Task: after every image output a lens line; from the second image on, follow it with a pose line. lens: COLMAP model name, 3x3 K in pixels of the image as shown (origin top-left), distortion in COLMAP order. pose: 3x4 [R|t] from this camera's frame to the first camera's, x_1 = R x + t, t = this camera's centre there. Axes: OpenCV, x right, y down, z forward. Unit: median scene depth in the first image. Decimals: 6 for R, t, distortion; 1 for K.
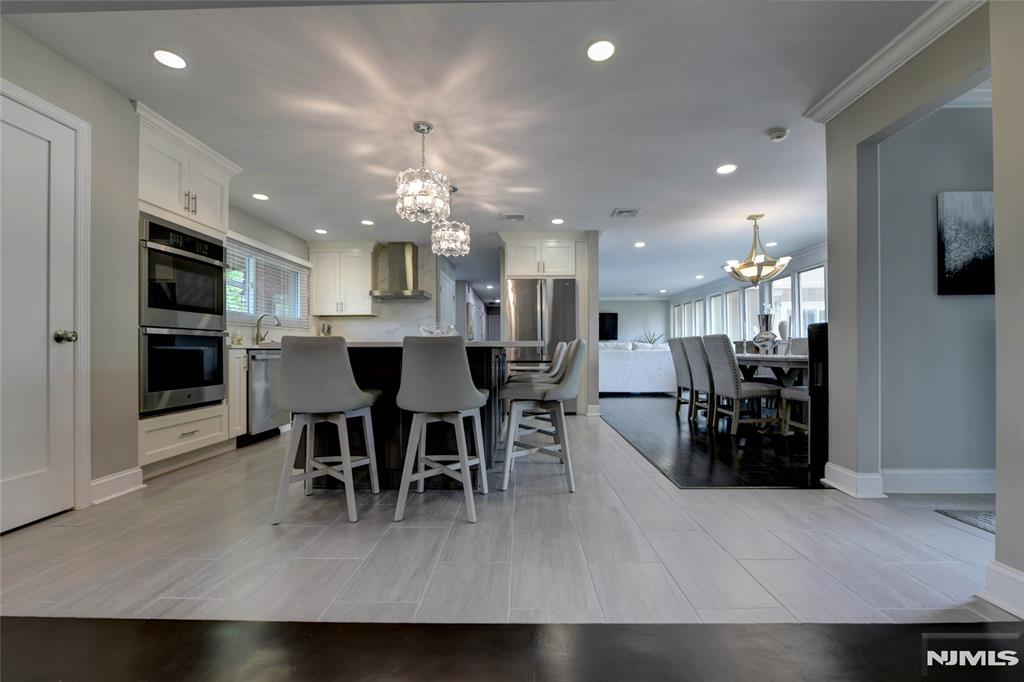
lens RADIAL K [[420.9, 0, 515.4], [0, 420.9, 345.4], [0, 0, 1]] dist [-0.002818, -0.000405]
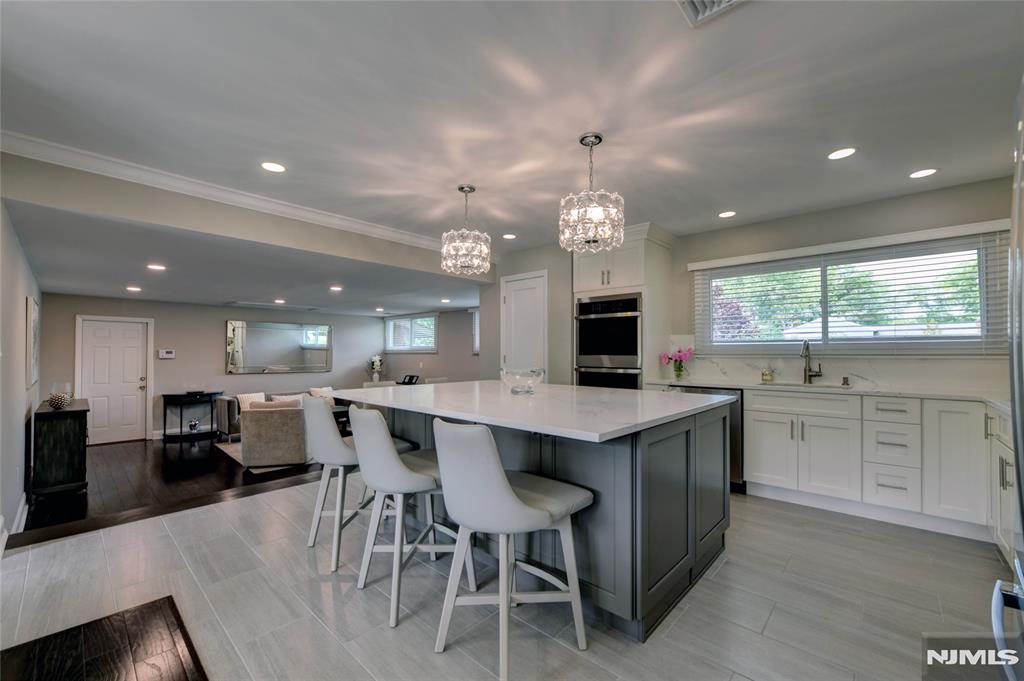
lens RADIAL K [[409.3, 0, 512.0], [0, 409.3, 340.5], [0, 0, 1]] dist [-0.009856, -0.000342]
pose [[-0.667603, -0.015859, -0.744348, 0.409313], [0.009589, 0.999507, -0.029896, -0.082990], [0.744455, -0.027097, -0.667122, 1.523694]]
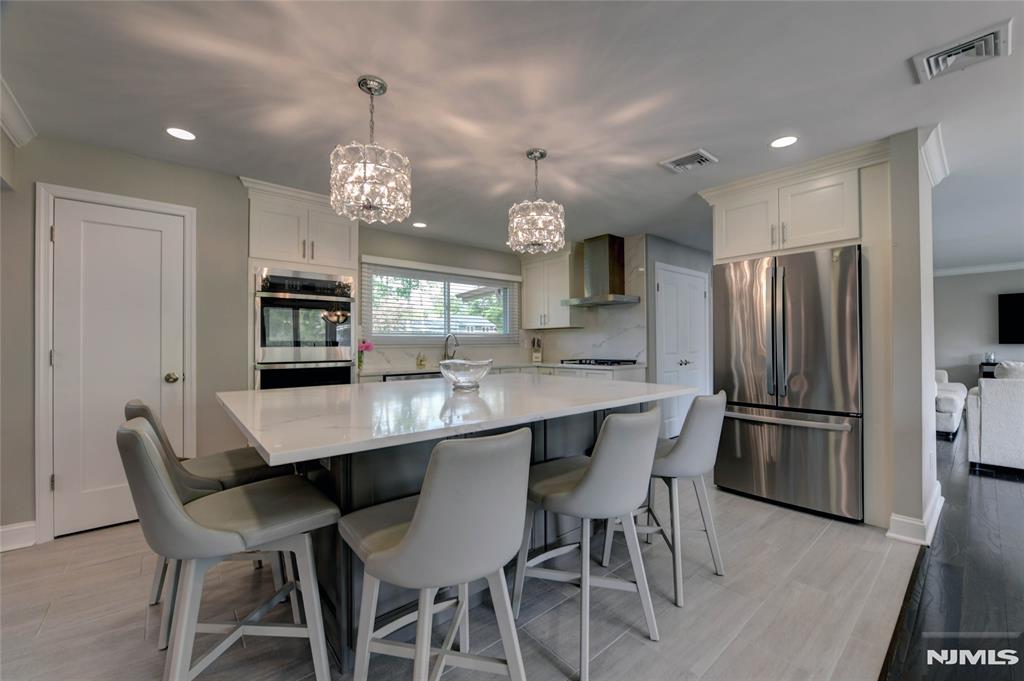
lens RADIAL K [[409.3, 0, 512.0], [0, 409.3, 340.5], [0, 0, 1]] dist [-0.009856, -0.000342]
pose [[0.661173, -0.004898, -0.750217, 0.371768], [0.009520, 0.999953, 0.001861, -0.083922], [0.750173, -0.008373, 0.661189, 0.623566]]
